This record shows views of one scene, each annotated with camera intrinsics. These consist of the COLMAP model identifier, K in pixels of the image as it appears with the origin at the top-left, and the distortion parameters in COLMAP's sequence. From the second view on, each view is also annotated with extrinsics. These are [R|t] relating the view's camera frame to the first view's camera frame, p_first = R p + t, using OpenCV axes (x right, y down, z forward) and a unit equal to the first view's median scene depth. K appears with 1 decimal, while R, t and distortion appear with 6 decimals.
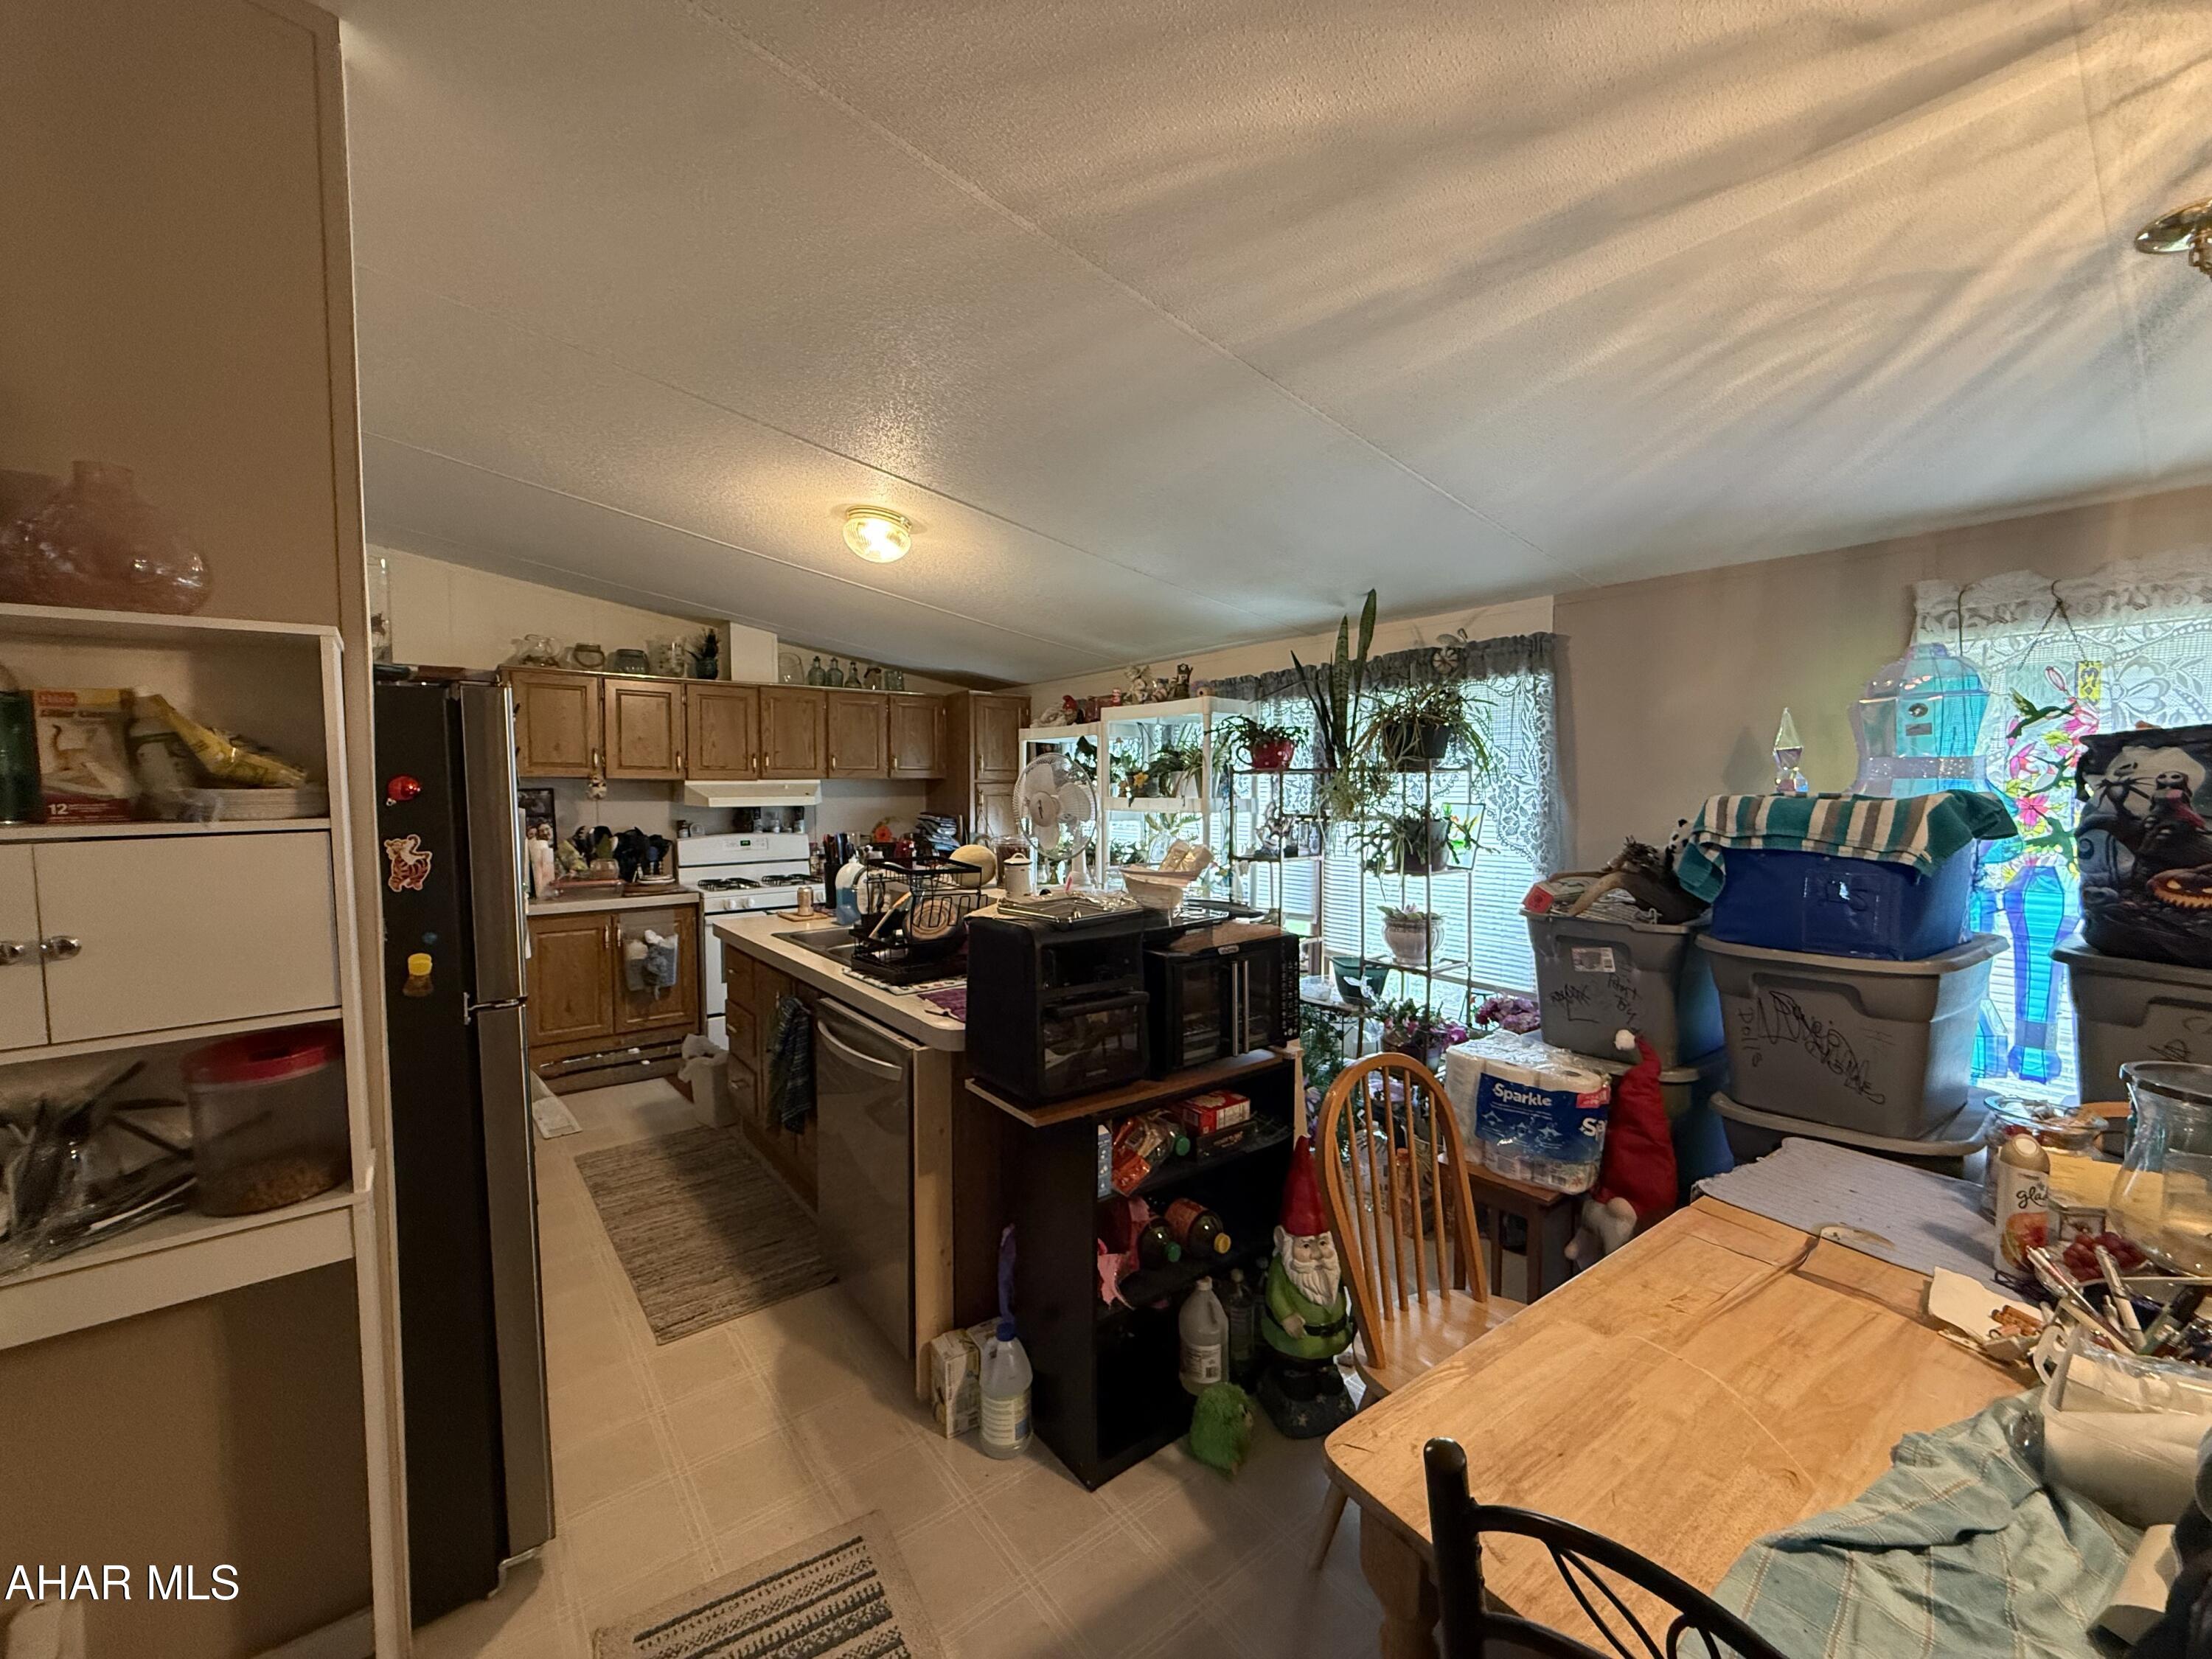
lens RADIAL K [[880.3, 0, 1097.2], [0, 880.3, 833.3], [0, 0, 1]] dist [-0.000576, 0.000106]
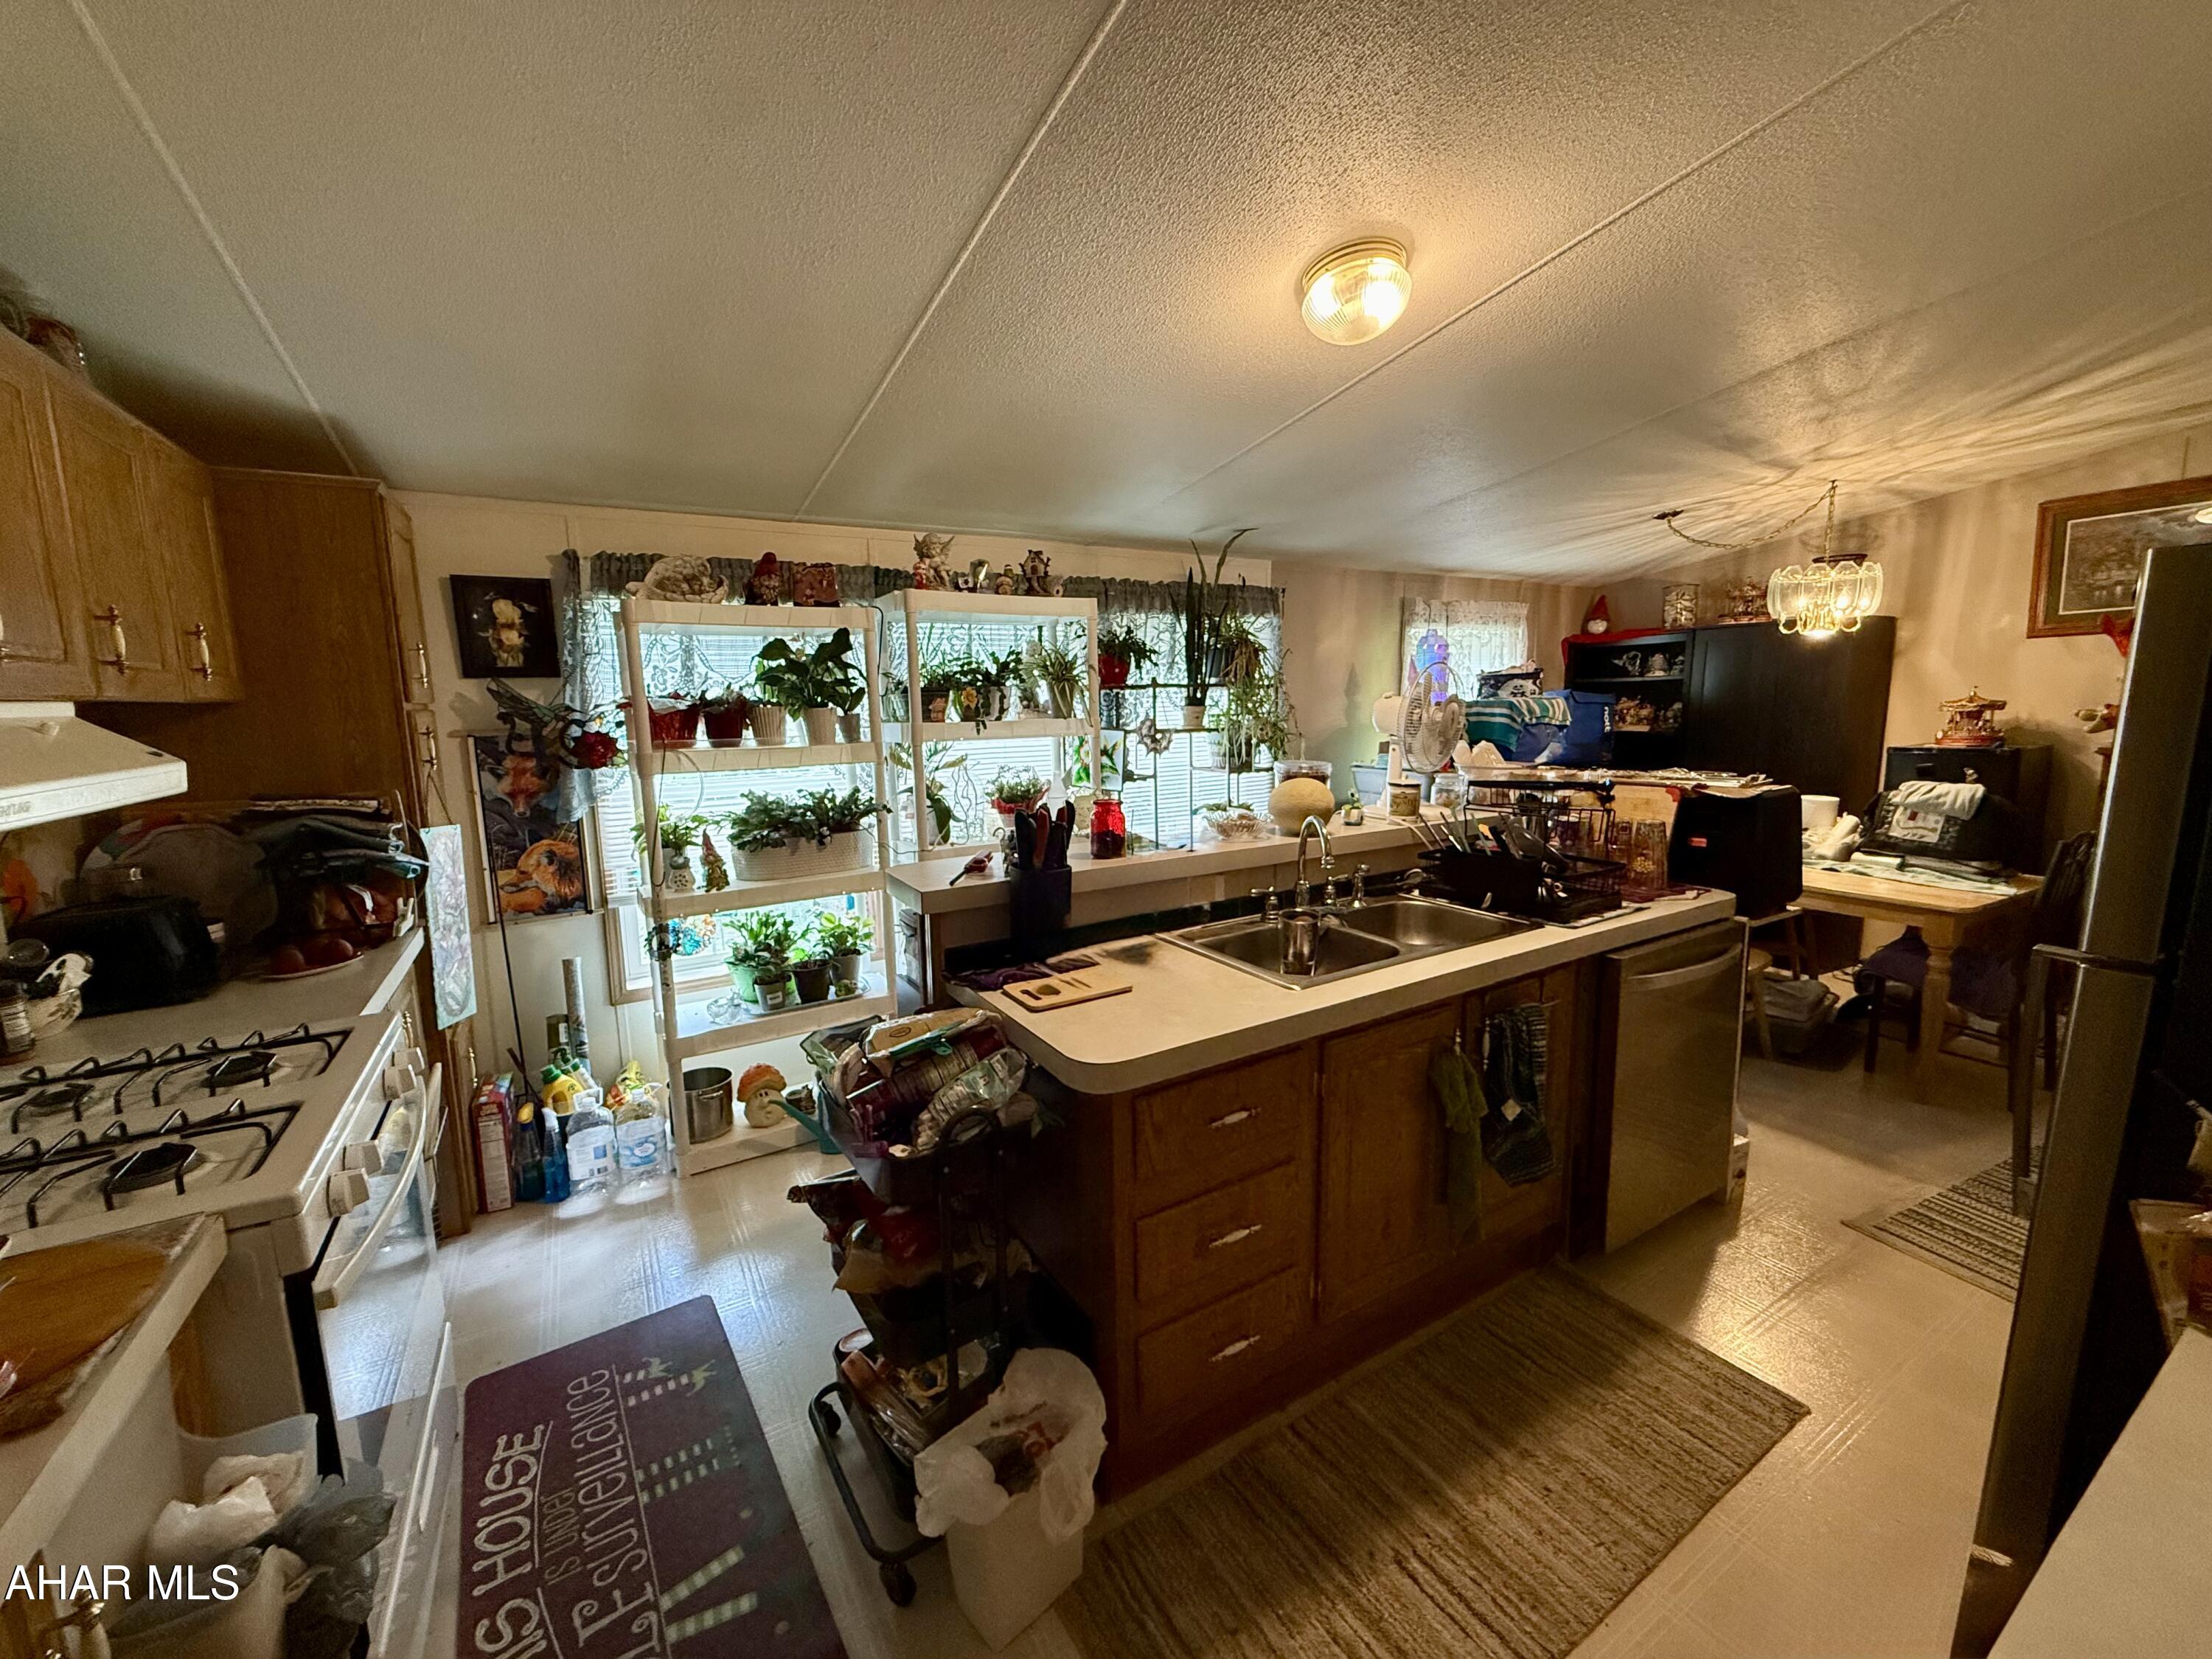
lens RADIAL K [[880.3, 0, 1099.7], [0, 880.3, 828.0], [0, 0, 1]] dist [-0.000576, 0.000106]
pose [[0.110985, -0.142798, 0.983510, -1.380764], [0.074569, 0.988030, 0.135040, -0.089703], [-0.991021, 0.058352, 0.120305, 1.652384]]
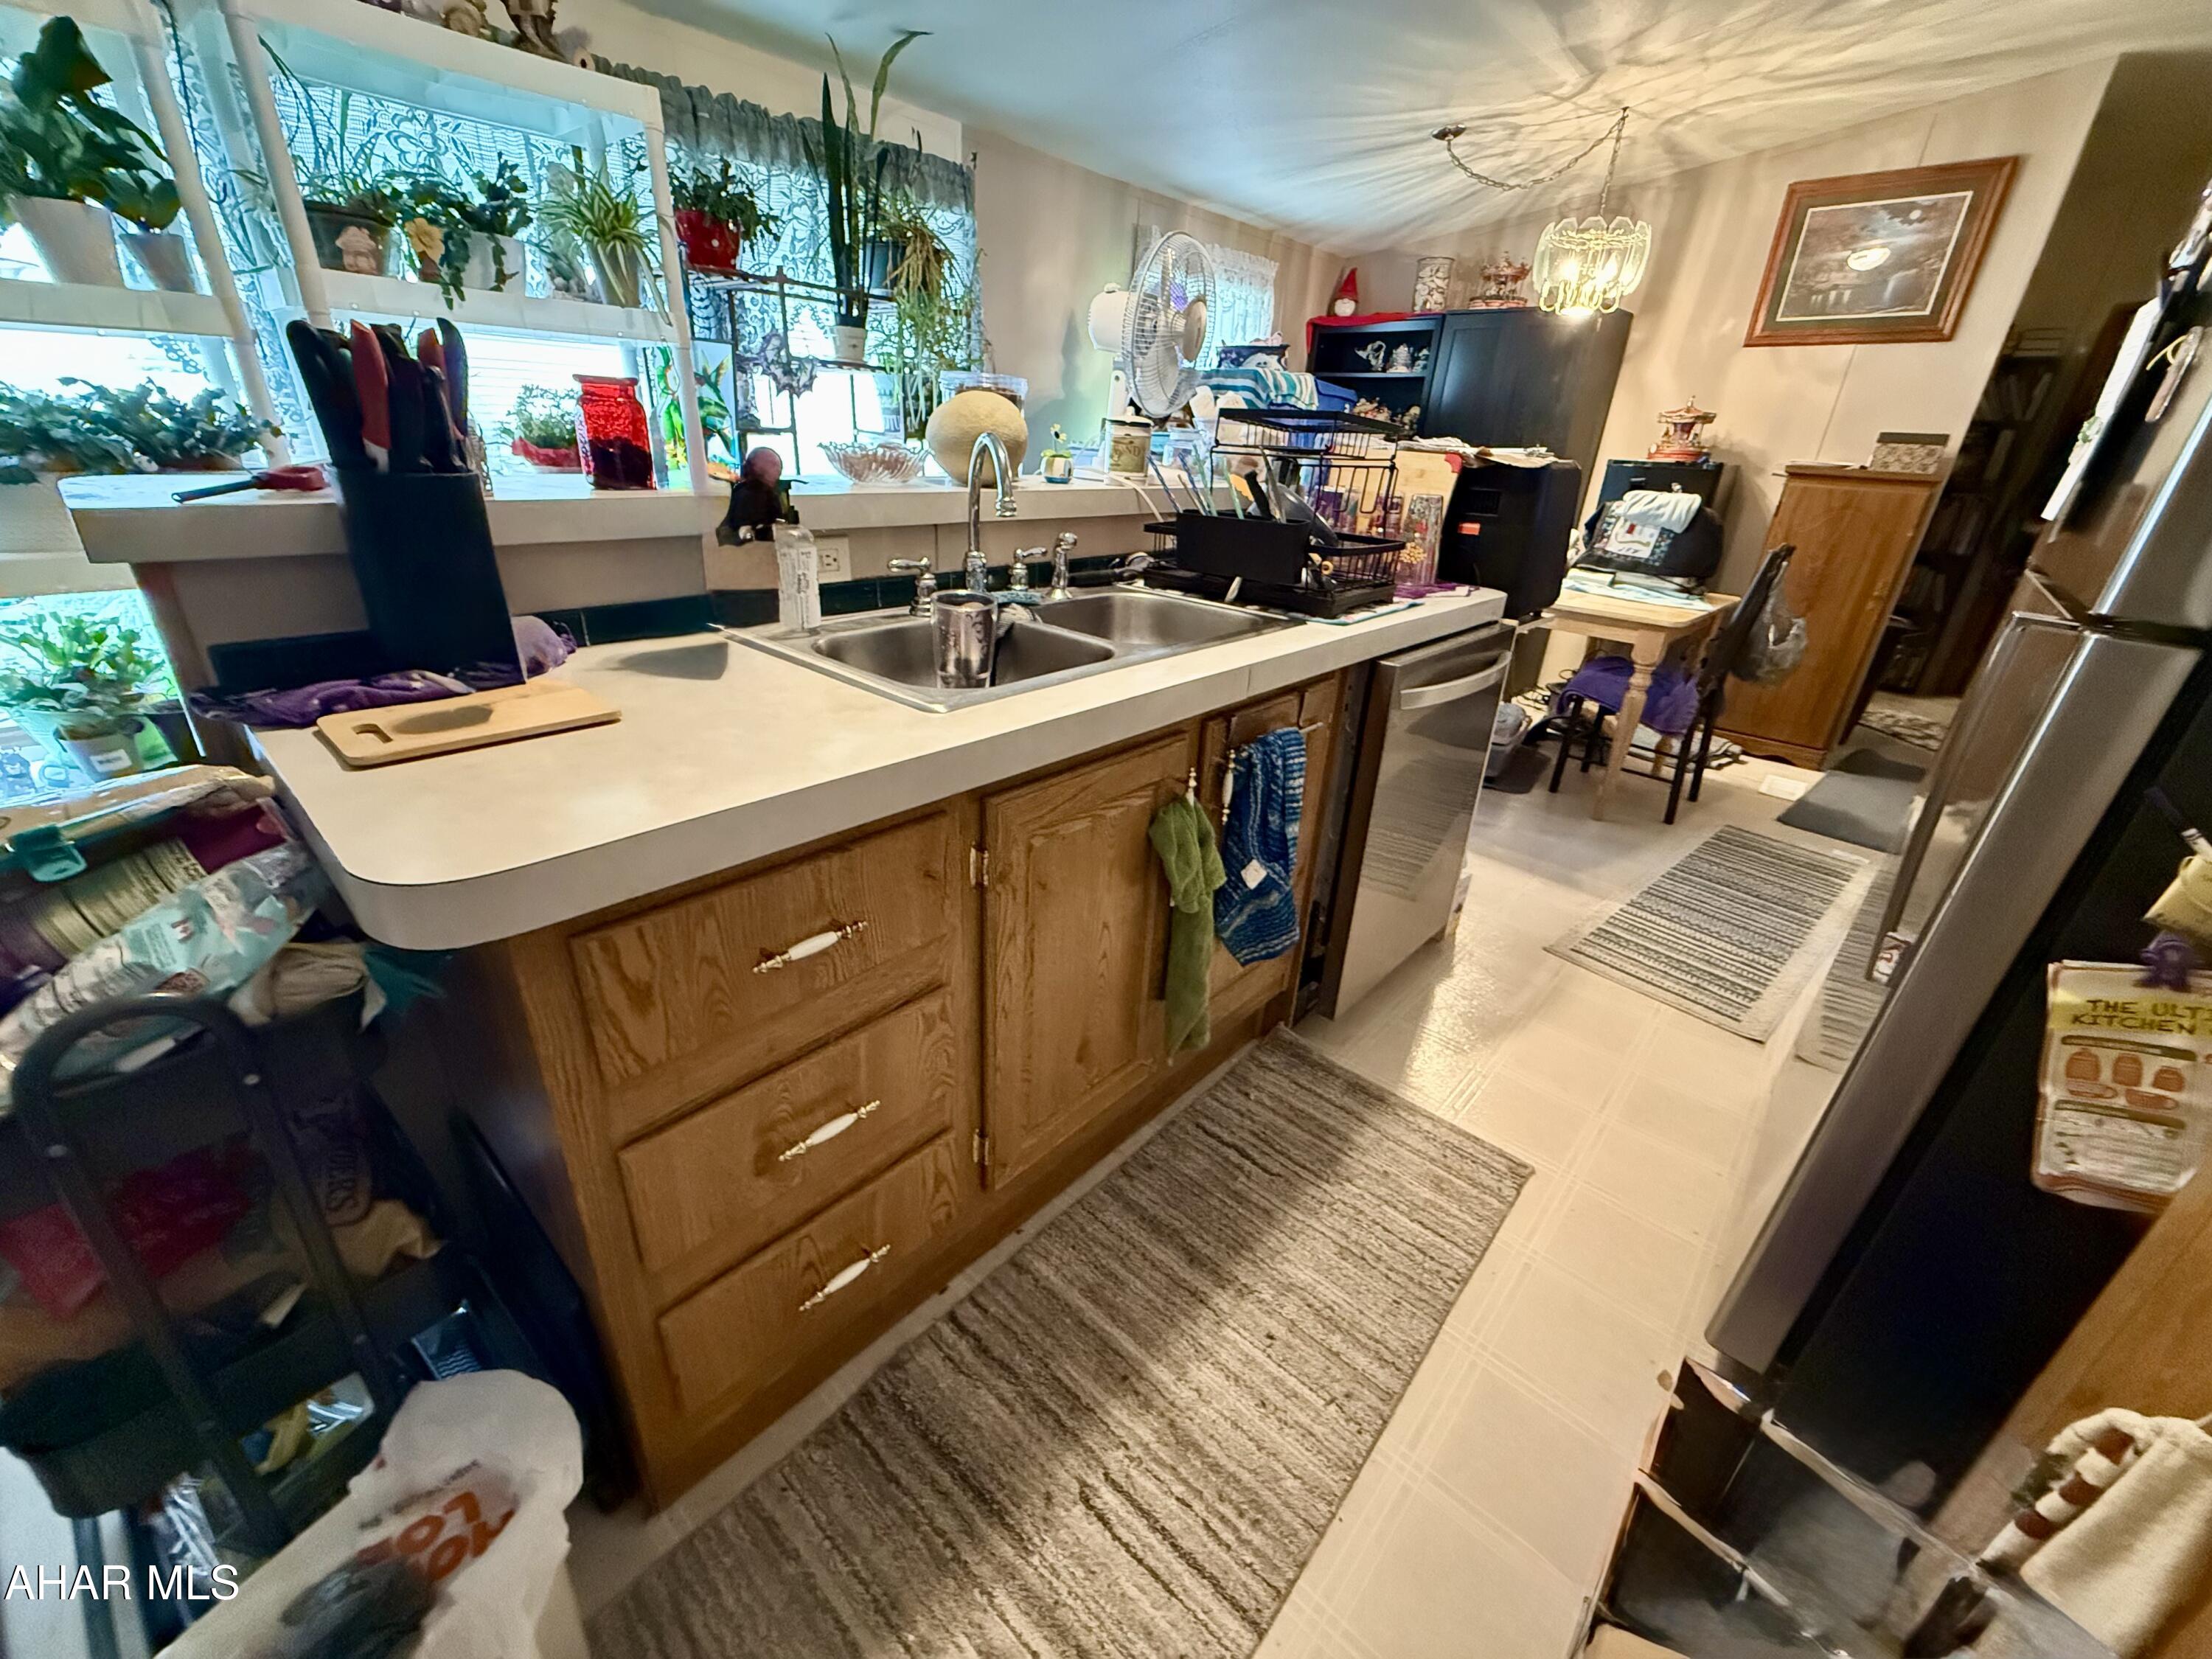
lens RADIAL K [[880.3, 0, 1100.5], [0, 880.3, 830.3], [0, 0, 1]] dist [-0.000576, 0.000106]
pose [[-0.184232, -0.414739, 0.891095, -1.036305], [0.005725, 0.906145, 0.422927, 0.042338], [-0.982866, 0.083019, -0.164567, 1.576278]]
